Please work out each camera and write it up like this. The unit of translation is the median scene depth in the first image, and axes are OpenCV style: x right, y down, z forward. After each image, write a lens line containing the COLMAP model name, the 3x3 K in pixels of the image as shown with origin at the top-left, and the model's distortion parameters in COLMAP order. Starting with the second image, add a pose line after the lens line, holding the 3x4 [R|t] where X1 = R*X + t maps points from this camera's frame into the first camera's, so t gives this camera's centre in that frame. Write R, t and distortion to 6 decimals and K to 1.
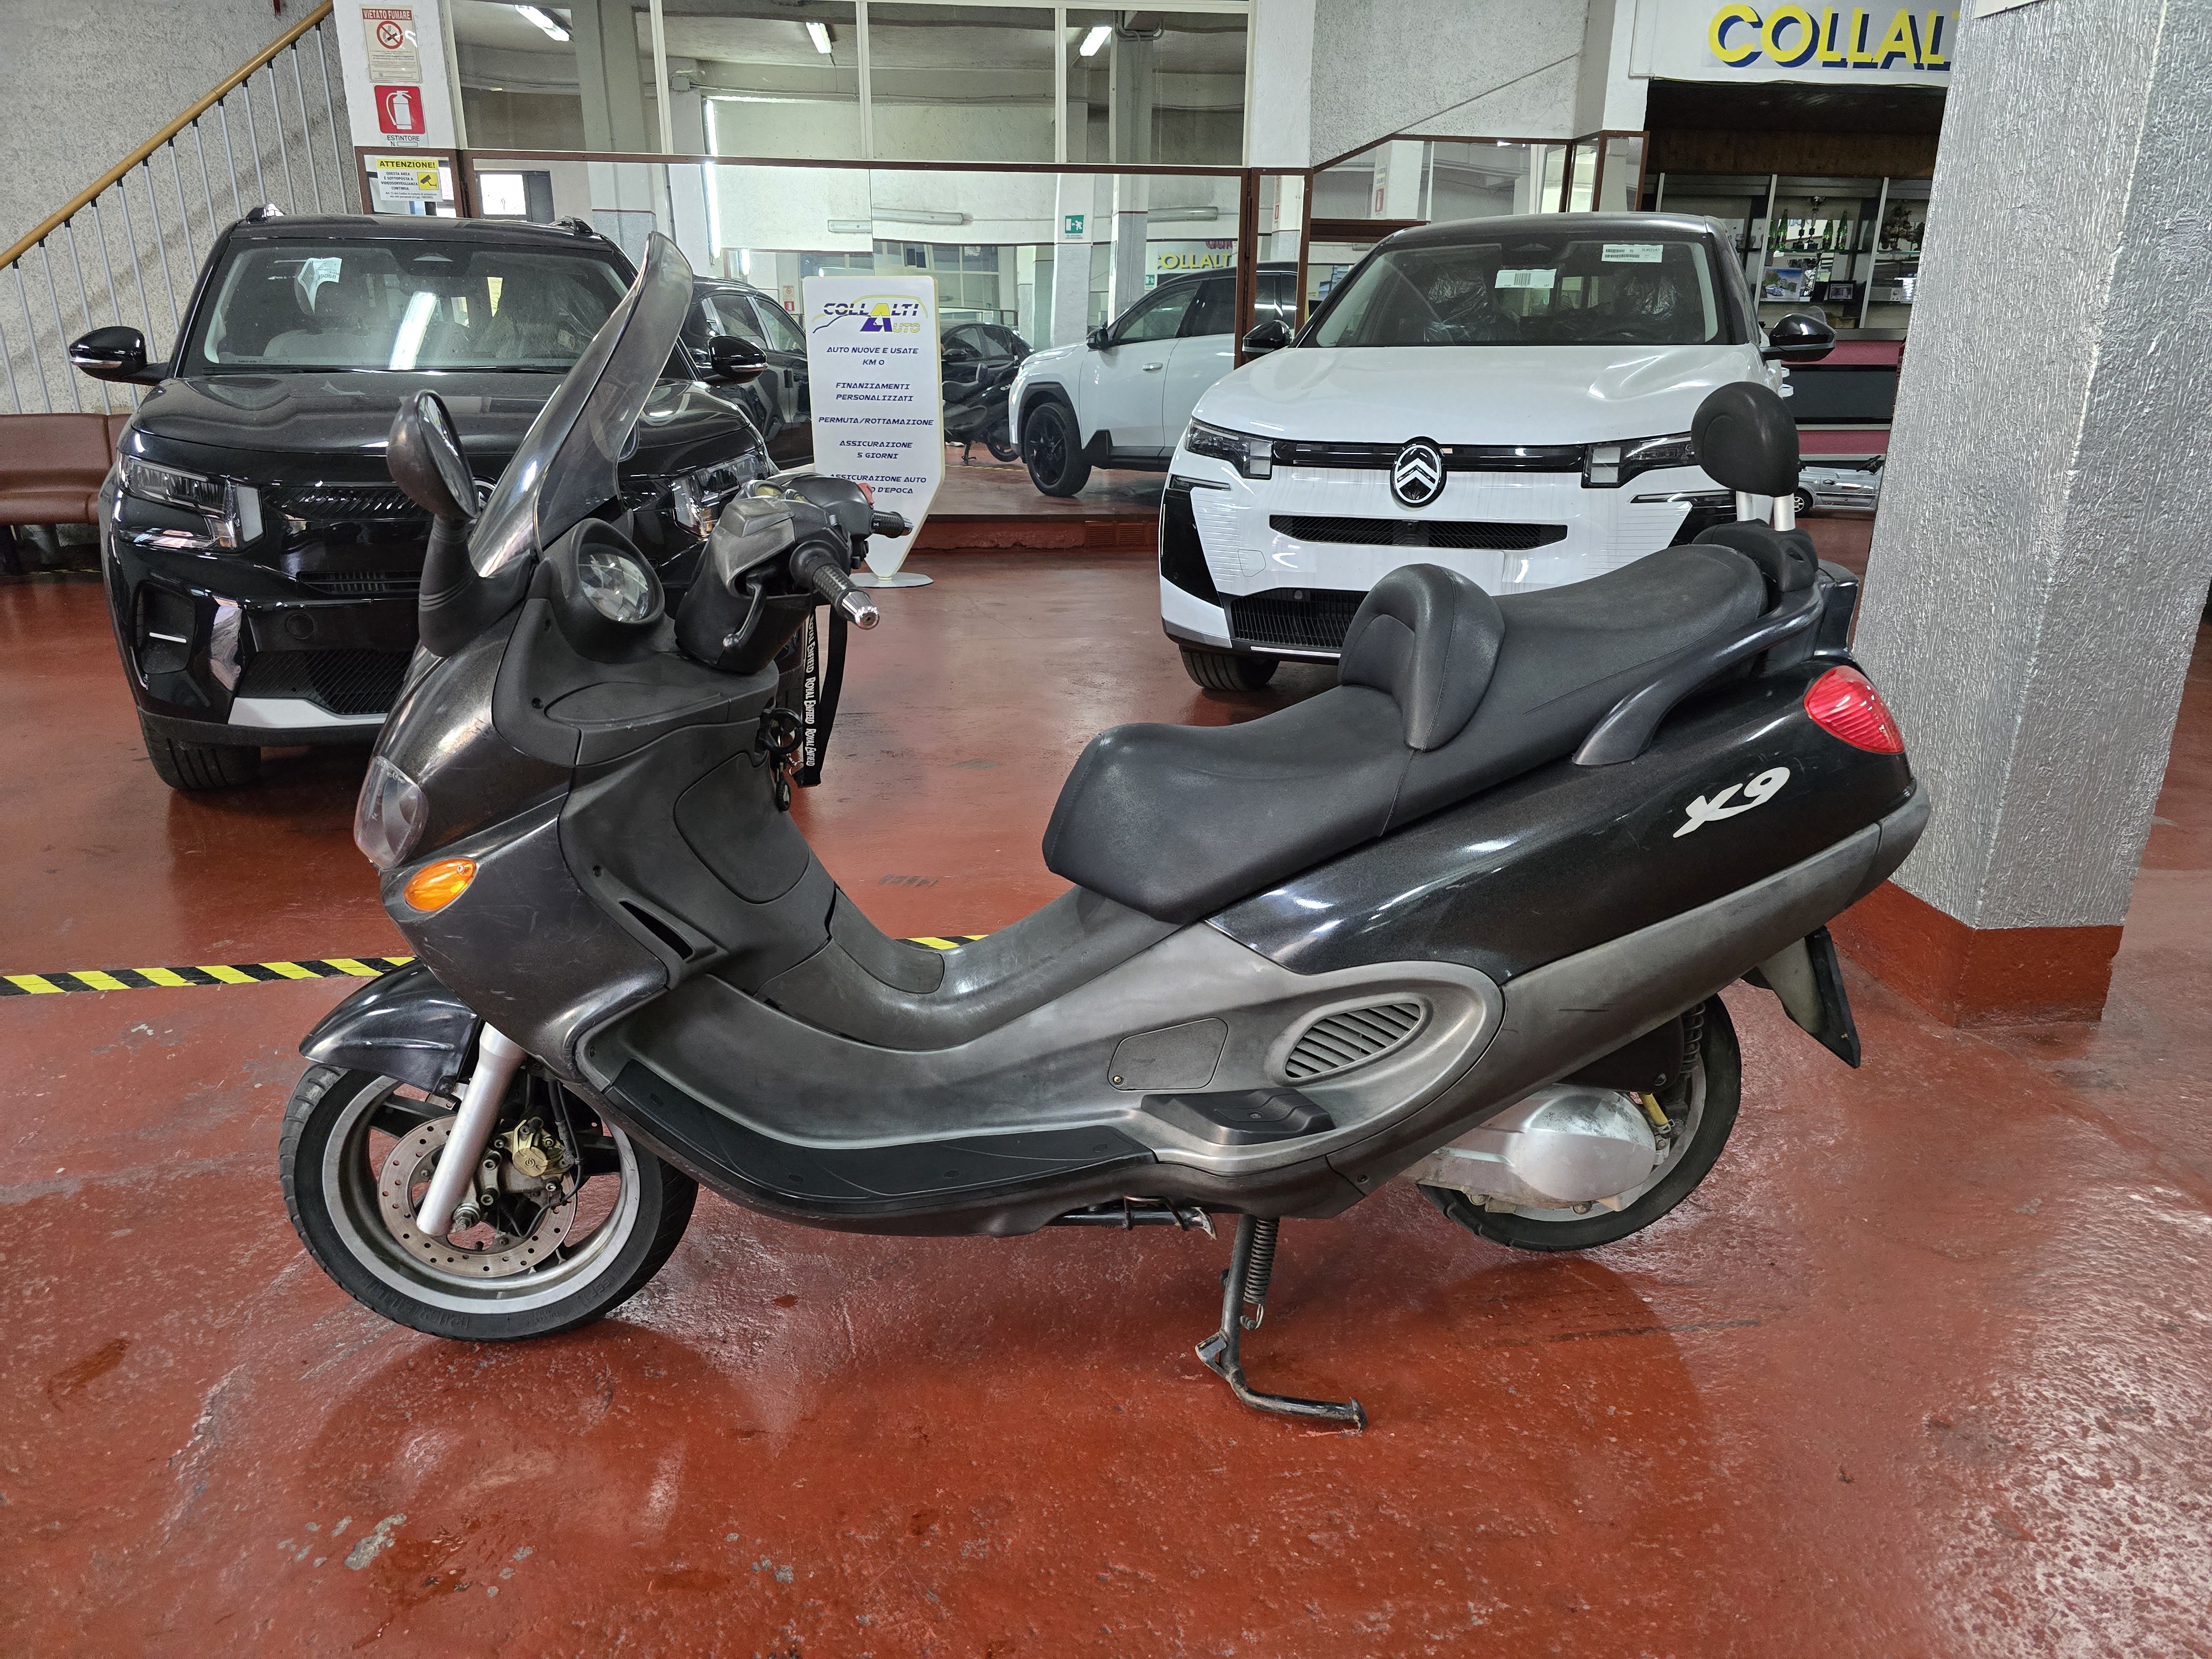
lens RADIAL K [[1496.8, 0, 1109.9], [0, 1496.8, 839.7], [0, 0, 1]] dist [0.031246, -0.035722]
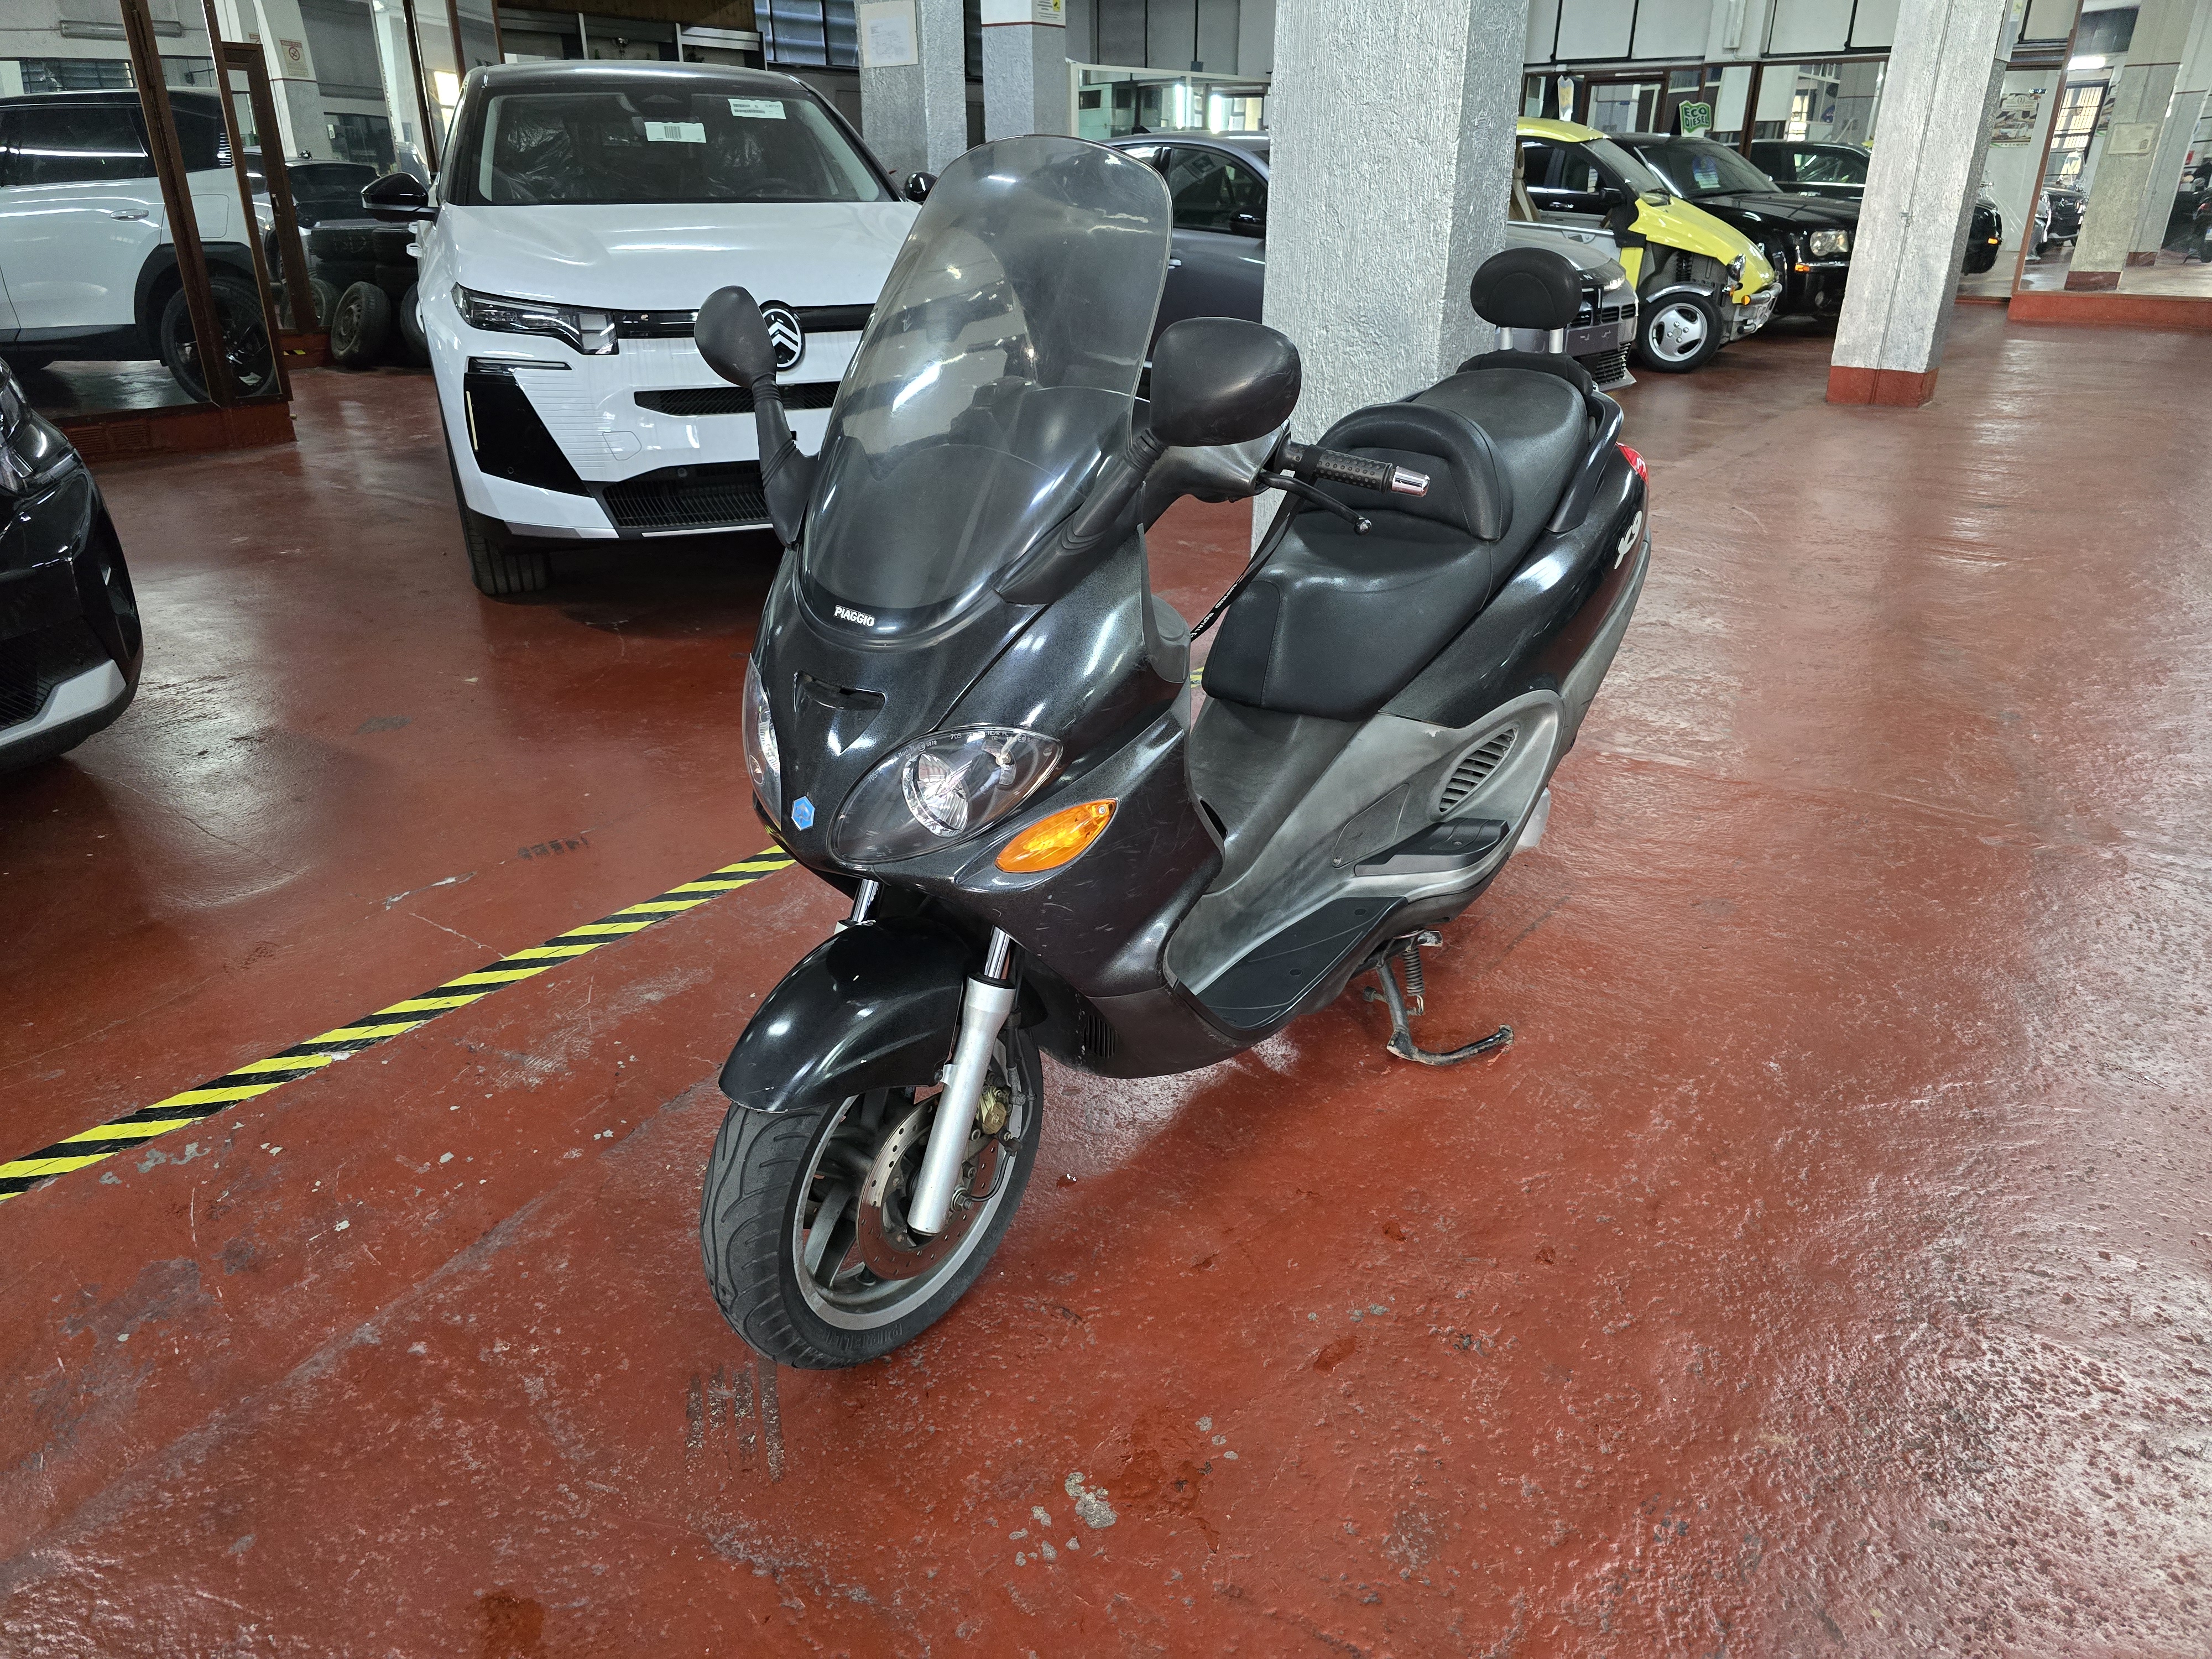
lens RADIAL K [[1496.8, 0, 1109.9], [0, 1496.8, 839.7], [0, 0, 1]] dist [0.031246, -0.035722]
pose [[0.704438, -0.289135, 0.648204, -0.380939], [0.227040, 0.957074, 0.180173, -0.048109], [-0.672473, 0.020247, 0.739844, 0.096060]]
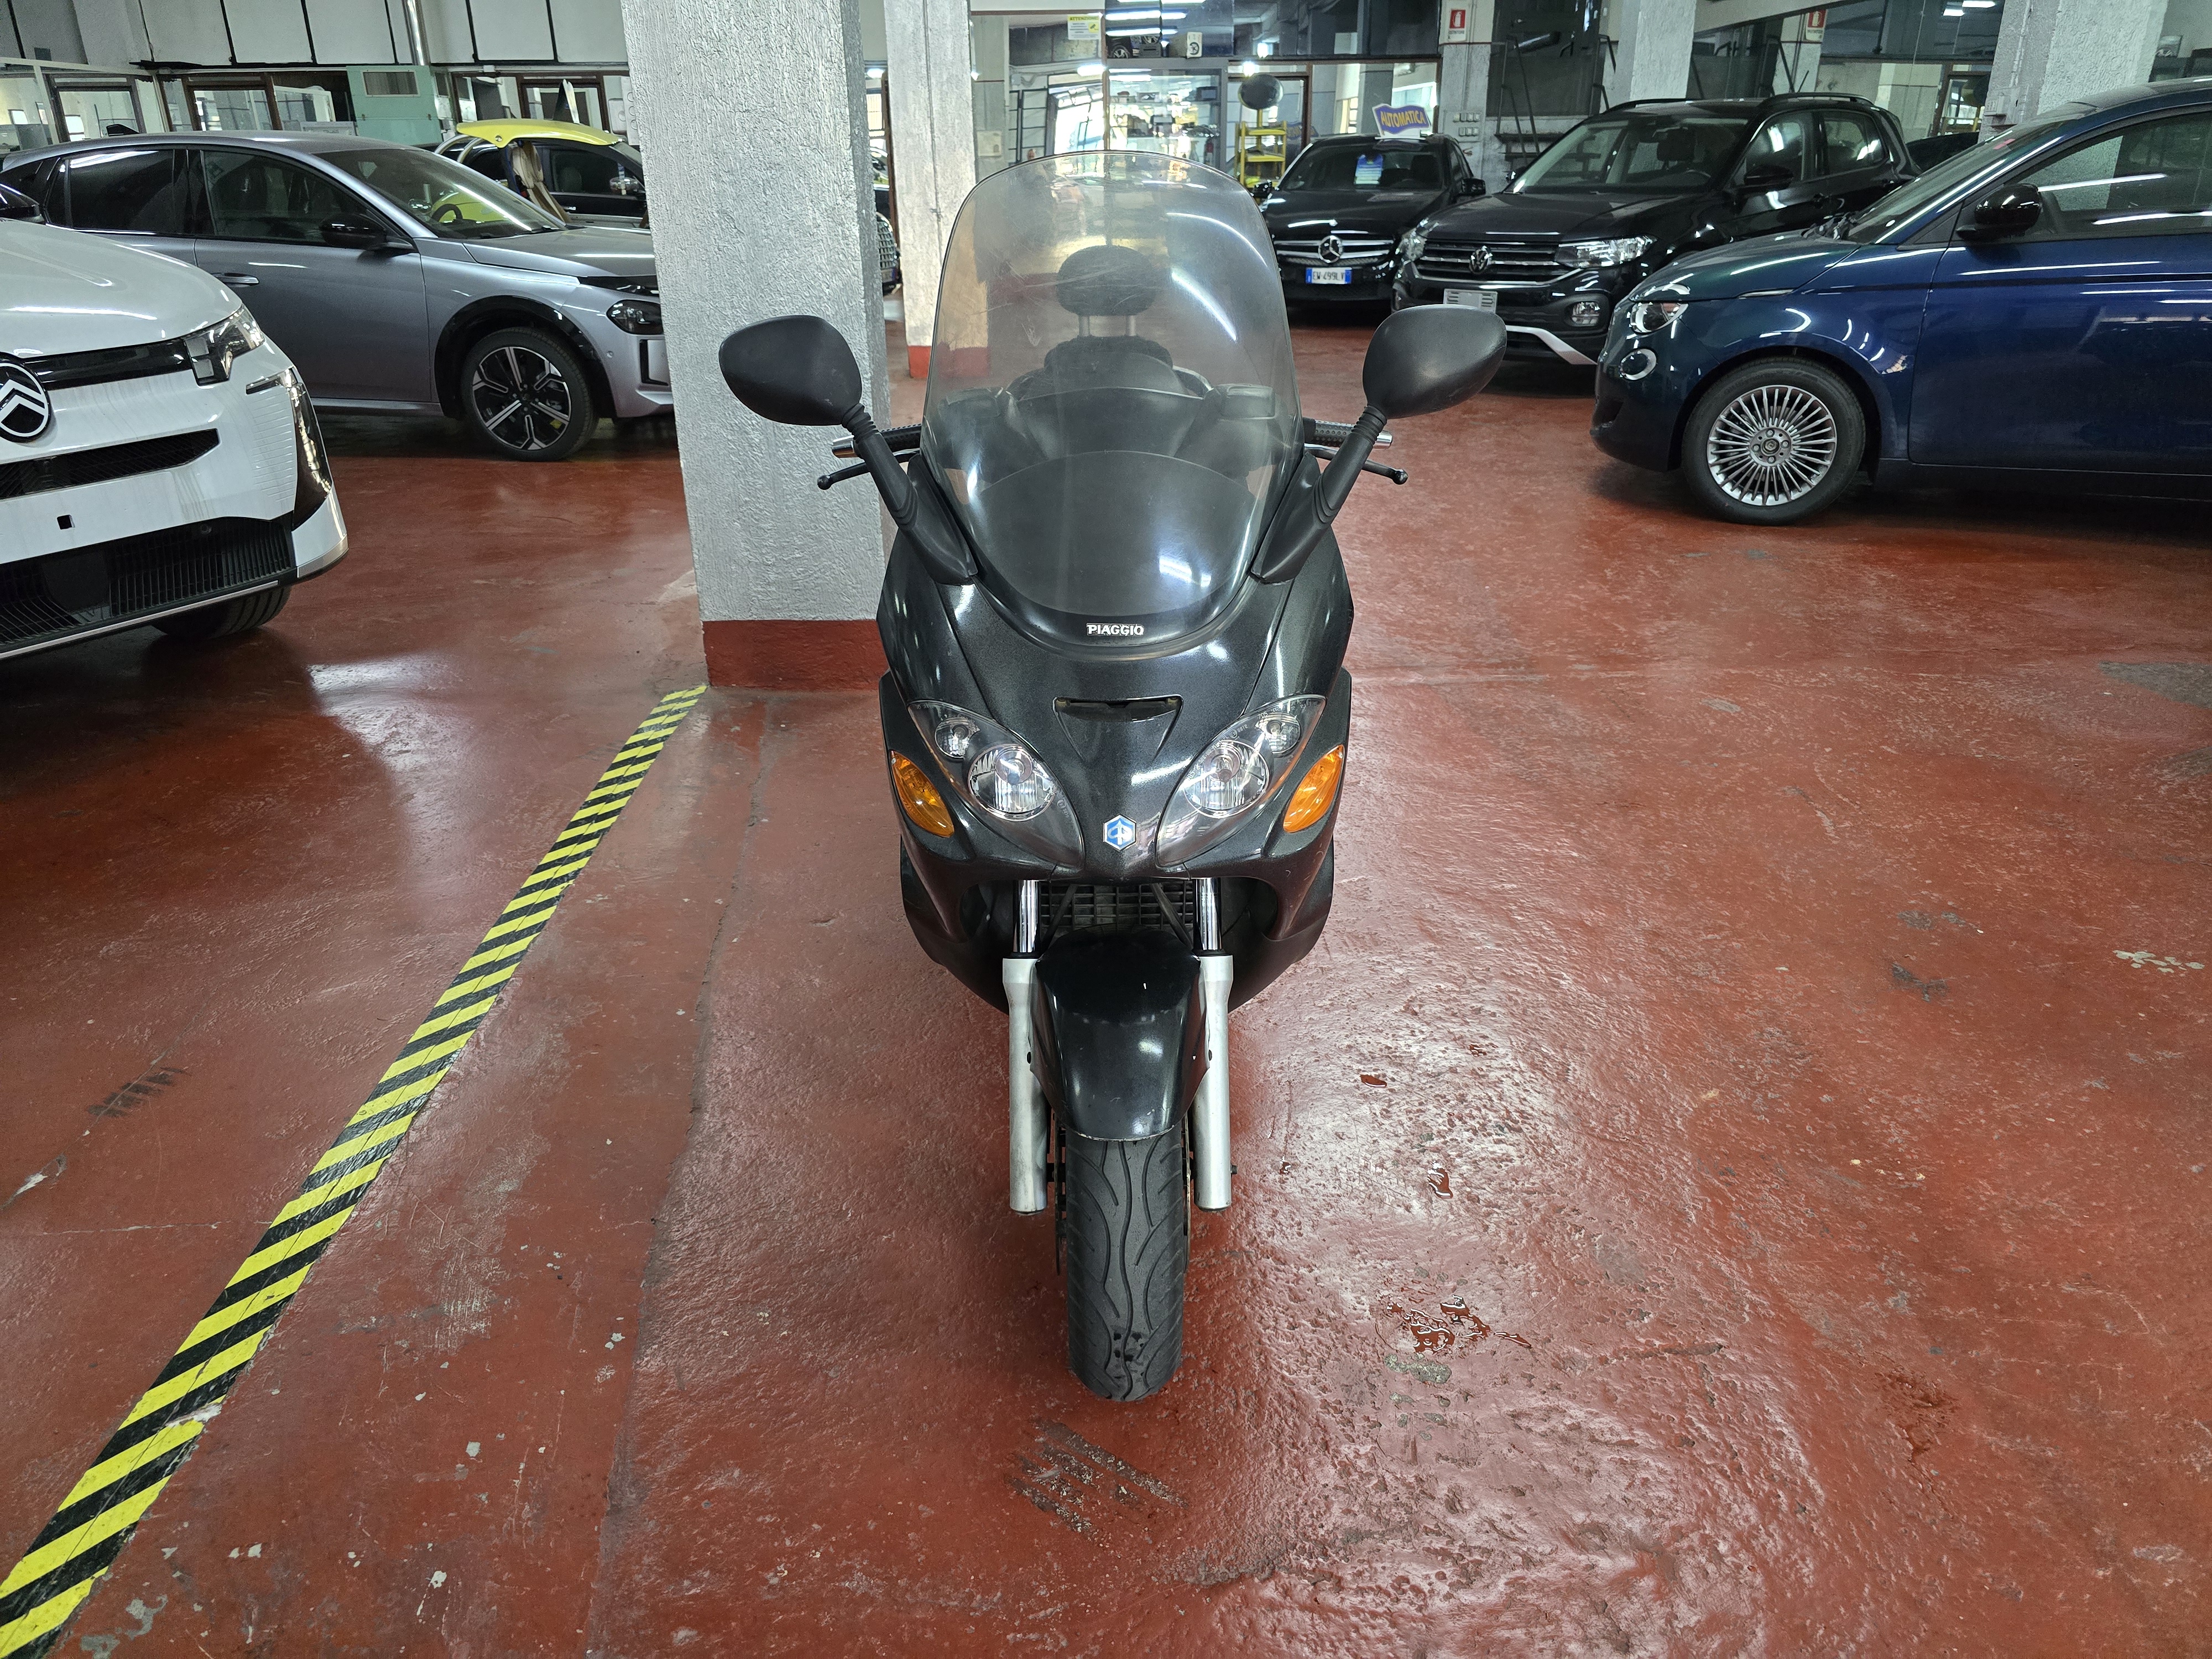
lens RADIAL K [[1492.8, 0, 1106.0], [0, 1492.8, 829.5], [0, 0, 1]] dist [0.031227, -0.033262]
pose [[0.091159, -0.404031, 0.910192, -0.526395], [0.326341, 0.875647, 0.356012, -0.138331], [-0.940846, 0.264579, 0.211675, 0.351973]]
